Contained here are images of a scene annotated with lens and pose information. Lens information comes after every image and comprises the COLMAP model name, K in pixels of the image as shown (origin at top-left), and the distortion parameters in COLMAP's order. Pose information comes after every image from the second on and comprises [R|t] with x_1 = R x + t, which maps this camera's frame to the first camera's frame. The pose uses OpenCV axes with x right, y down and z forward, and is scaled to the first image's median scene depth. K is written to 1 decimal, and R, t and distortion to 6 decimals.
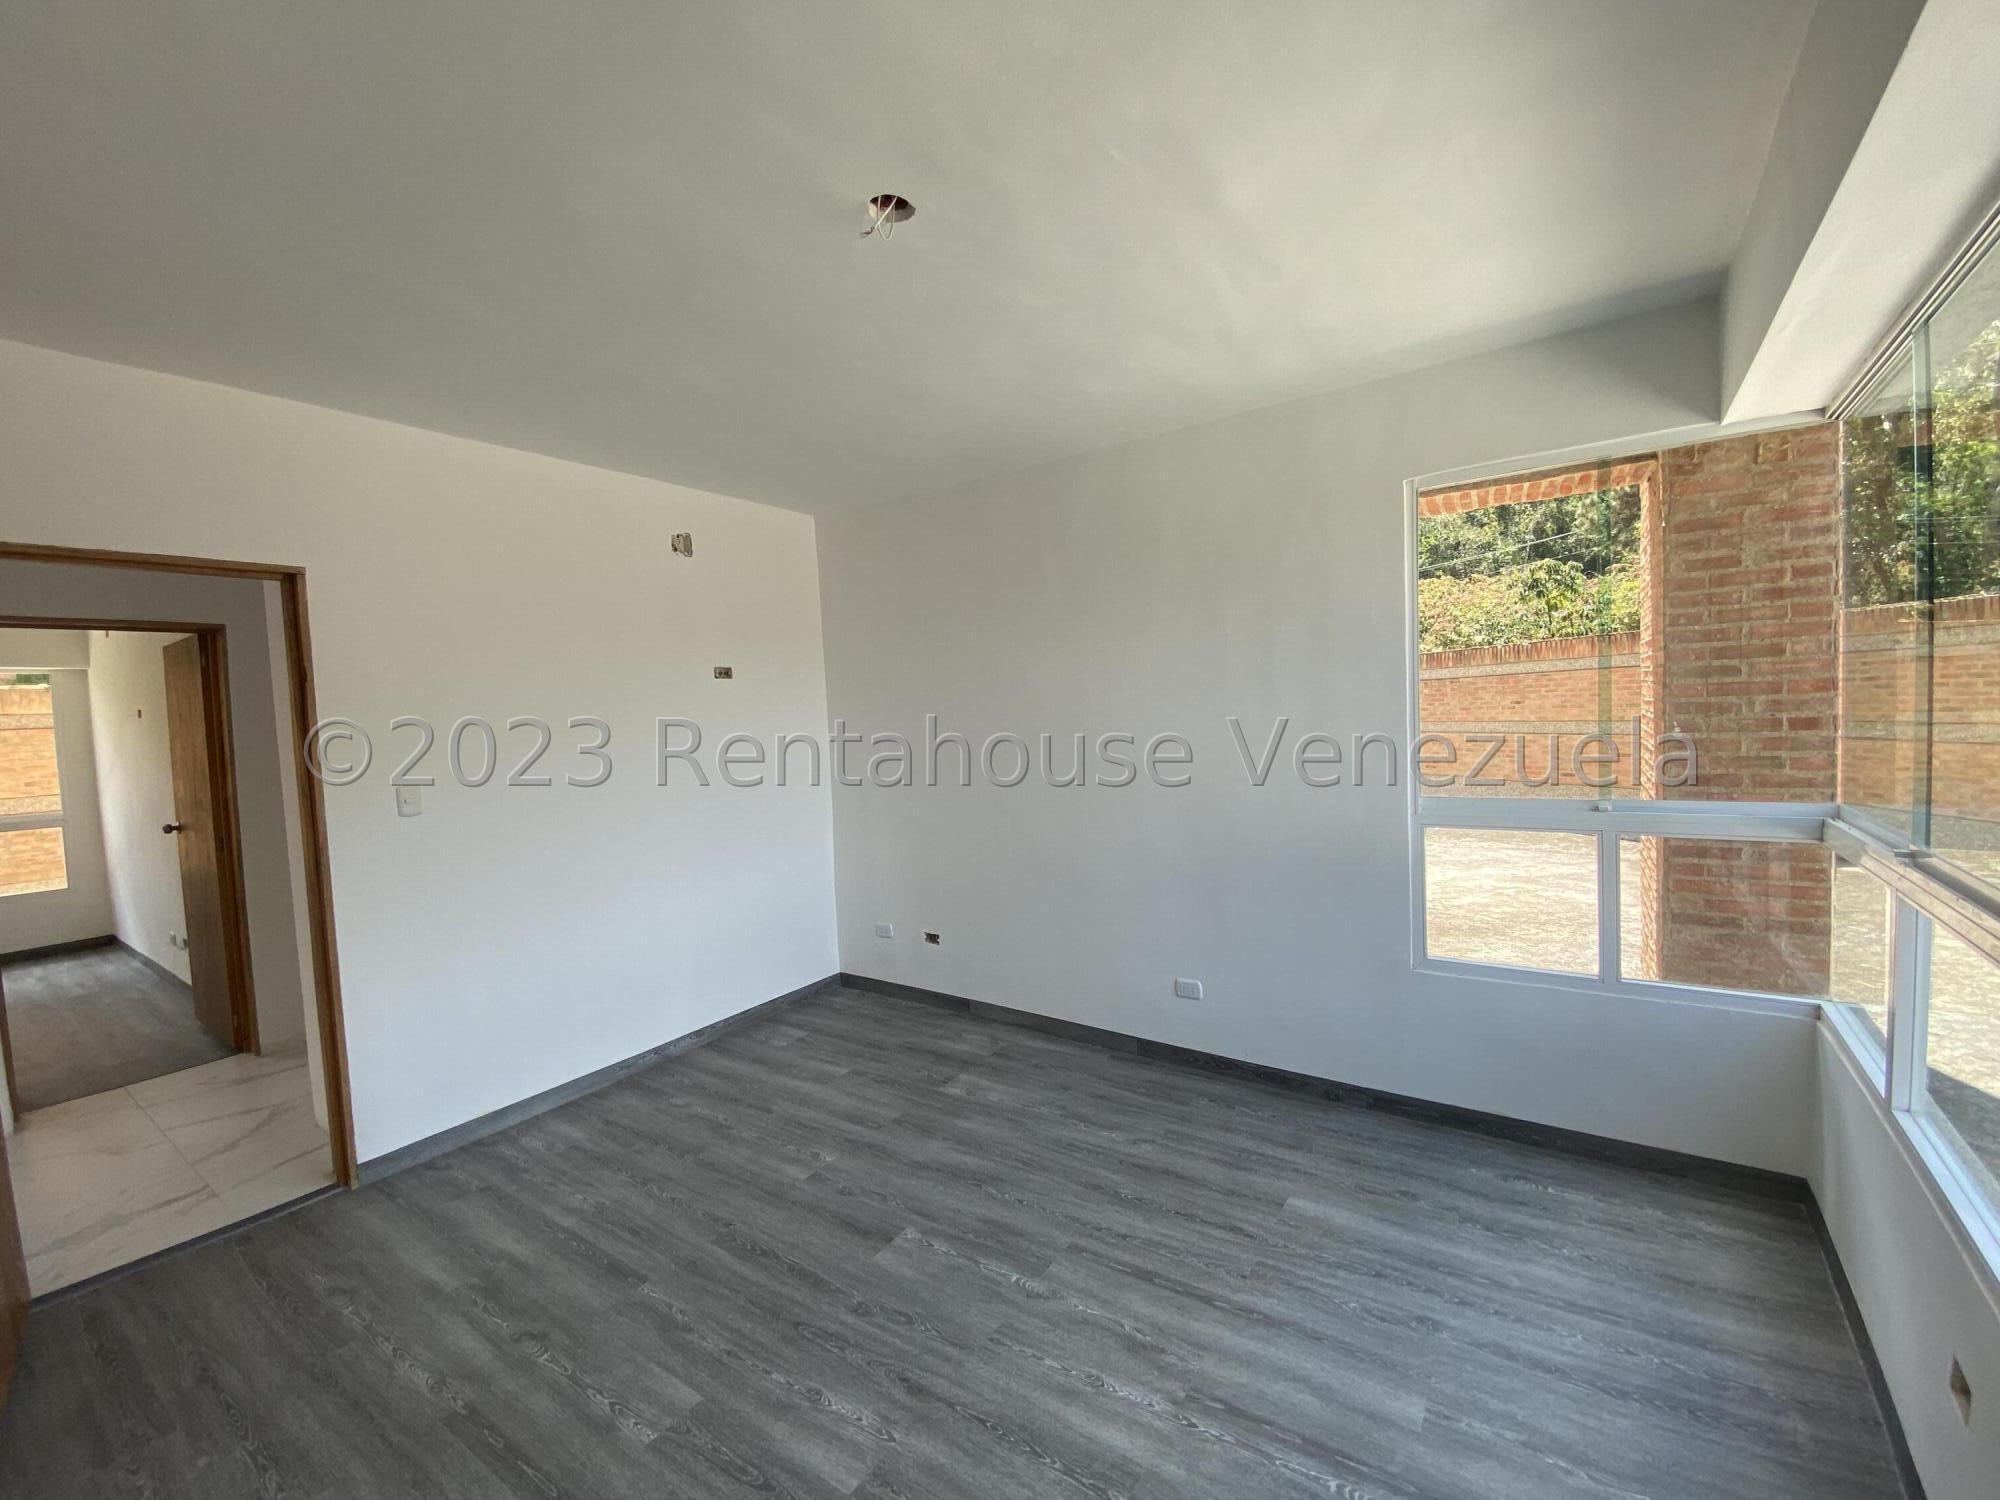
lens RADIAL K [[822.9, 0, 1000.0], [0, 822.9, 750.0], [0, 0, 1]] dist [0.021929, -0.020798]
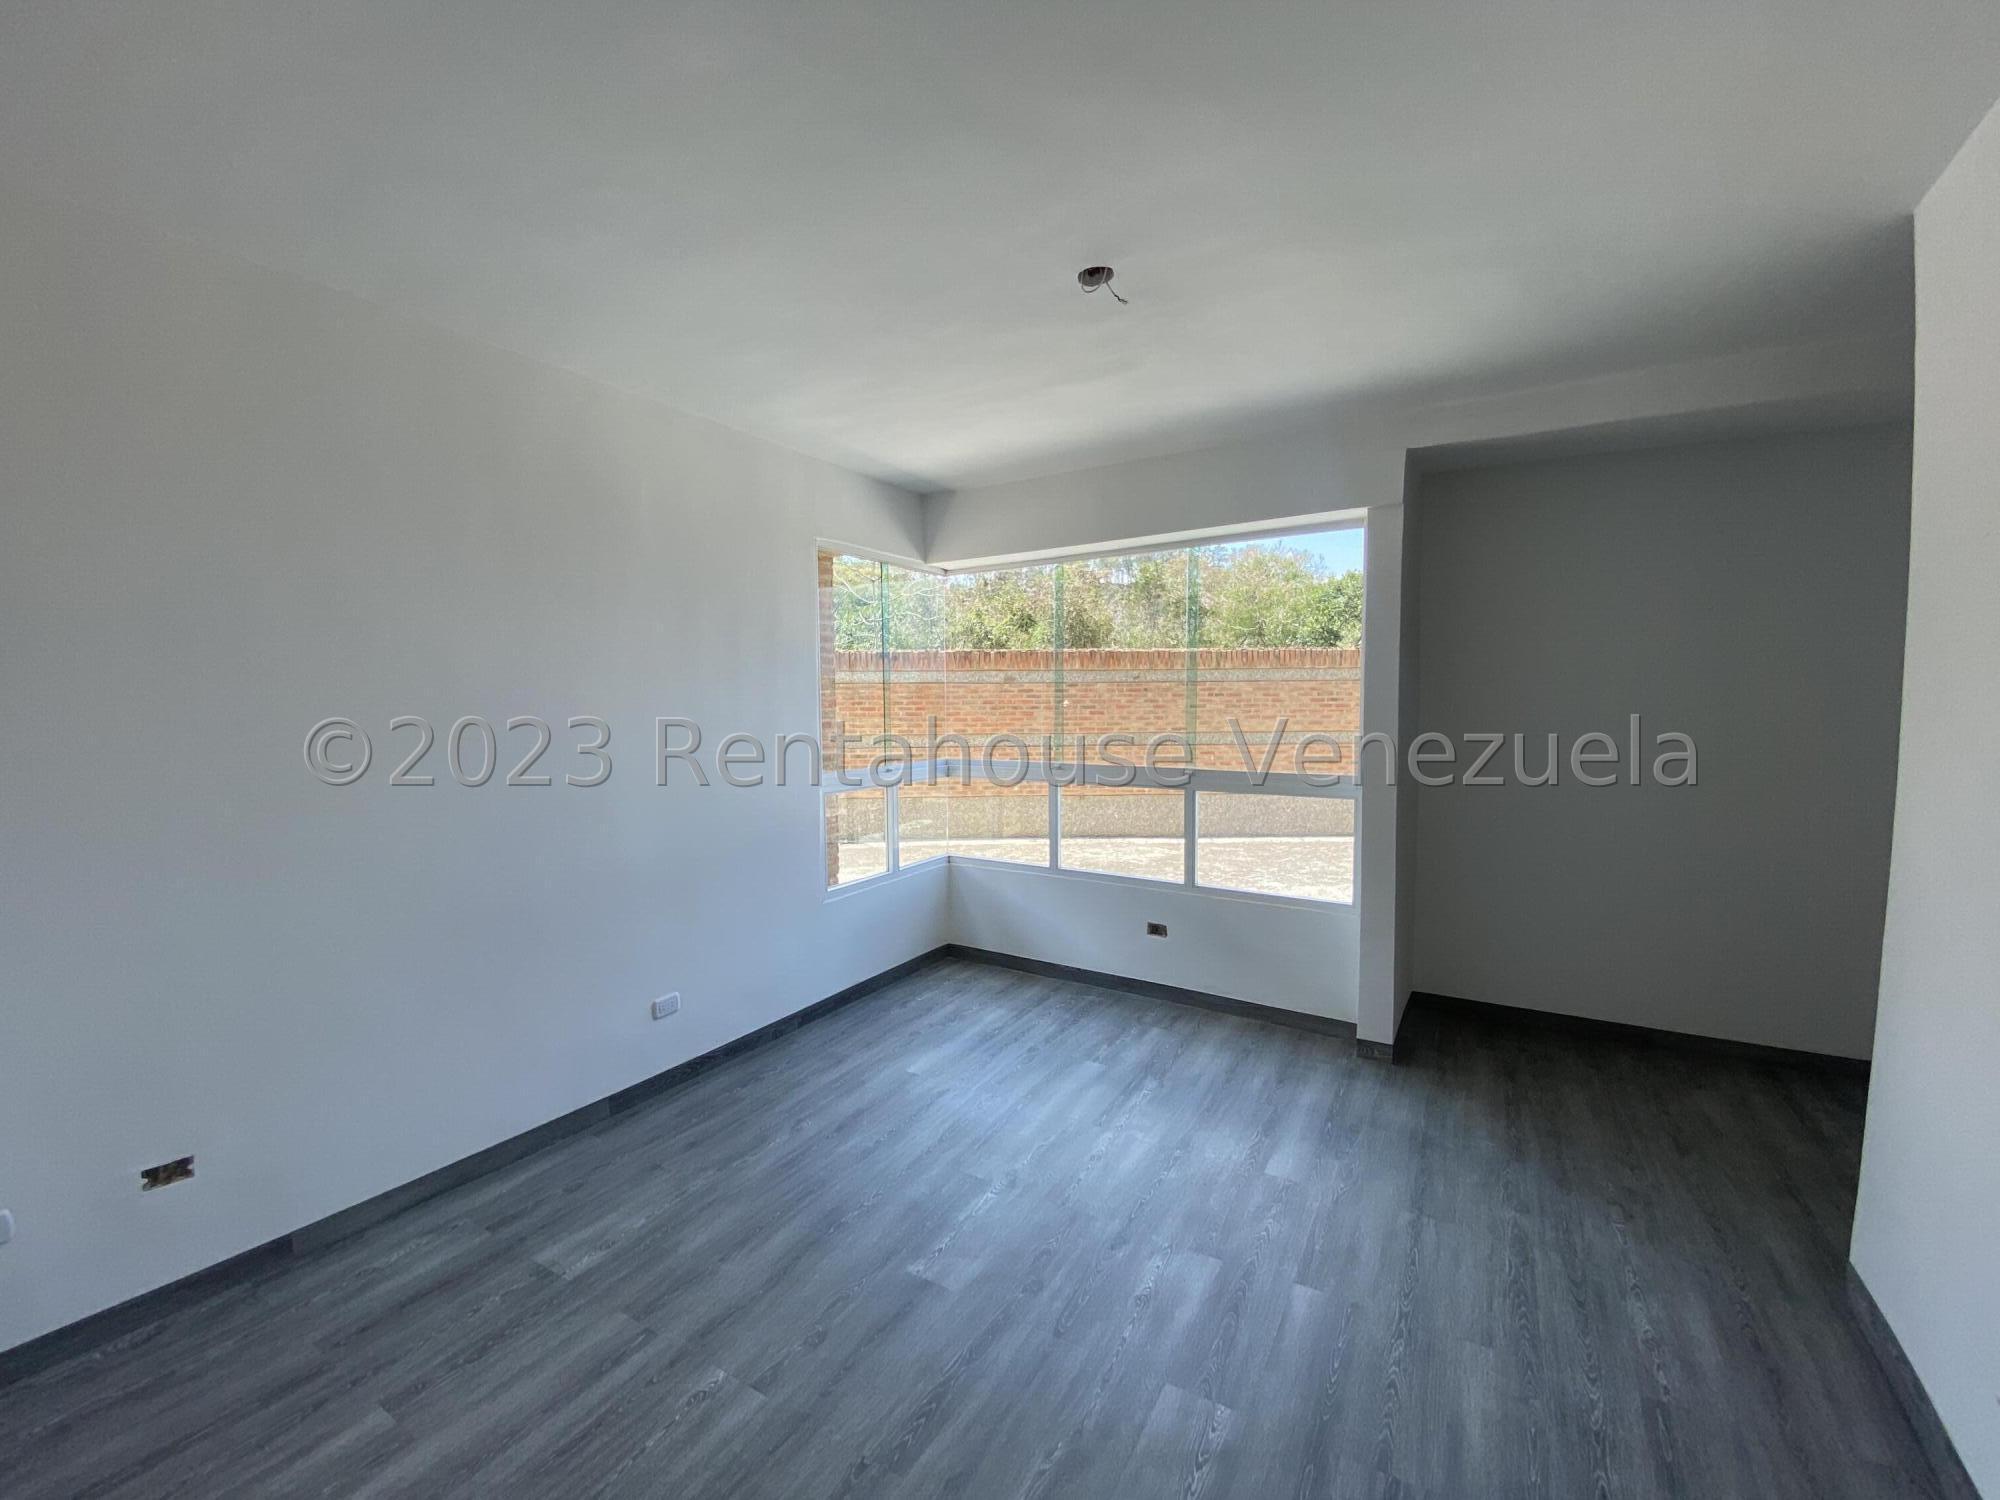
lens RADIAL K [[808.3, 0, 1000.0], [0, 808.3, 750.0], [0, 0, 1]] dist [0.032803, -0.028778]
pose [[-0.054092, -0.018140, 0.998371, -1.040264], [0.062334, 0.997824, 0.021508, 0.007089], [-0.996588, 0.063396, -0.052843, 0.964806]]
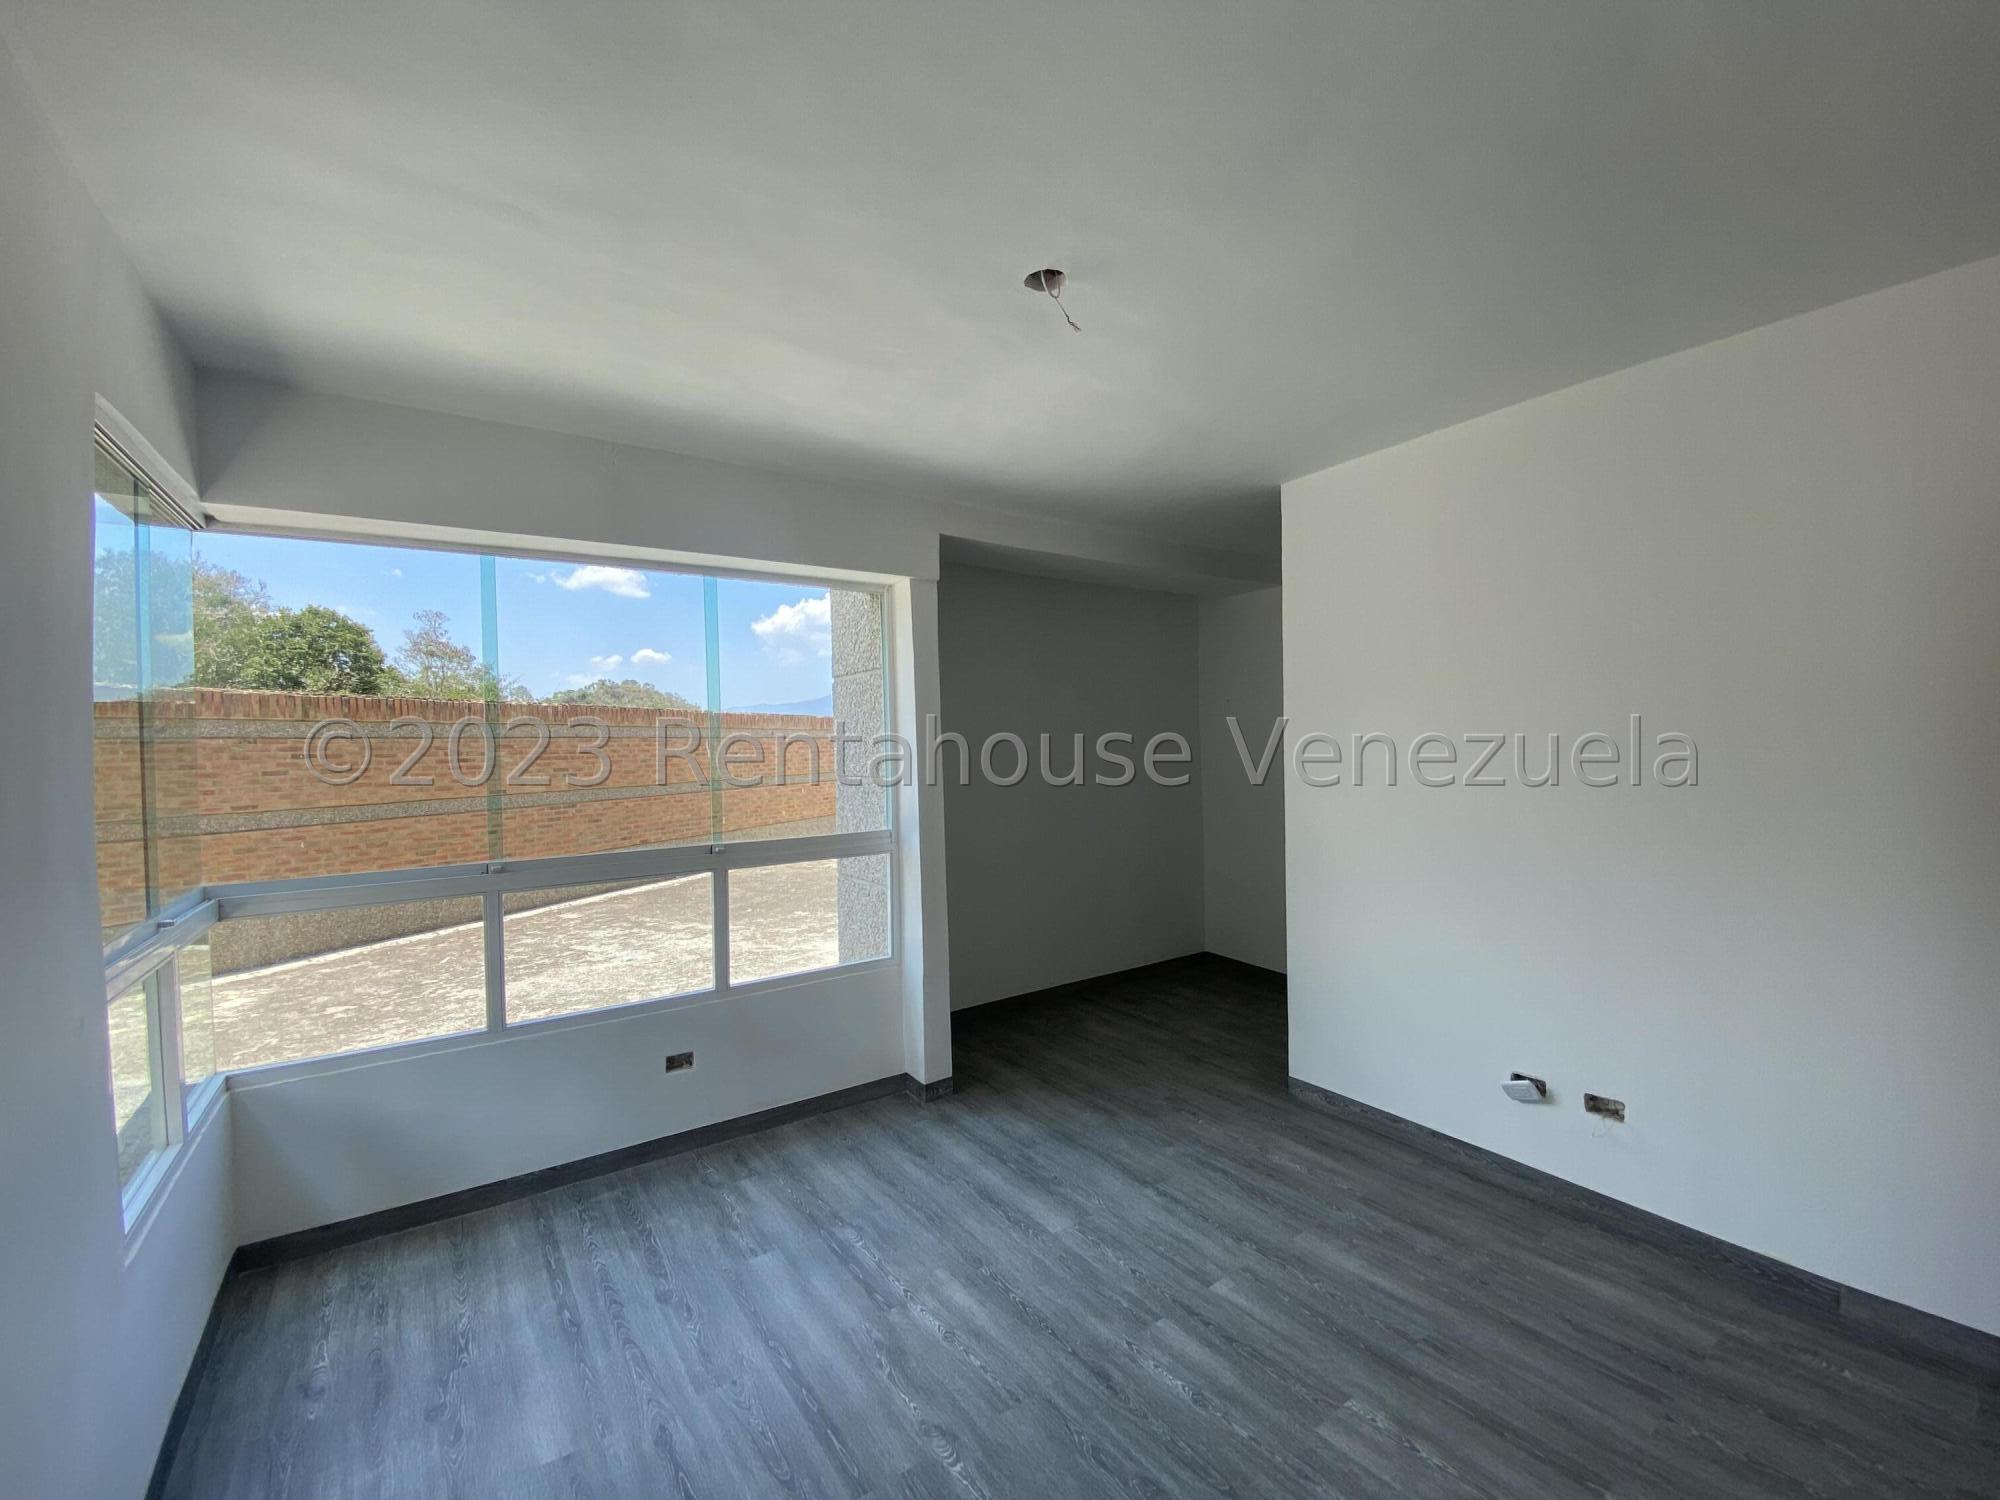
lens RADIAL K [[808.3, 0, 1000.0], [0, 808.3, 750.0], [0, 0, 1]] dist [0.032803, -0.028778]
pose [[-0.931304, 0.058759, 0.359473, -0.326656], [0.078180, 0.996148, 0.039717, -0.071054], [-0.355755, 0.065092, -0.932310, 1.594380]]
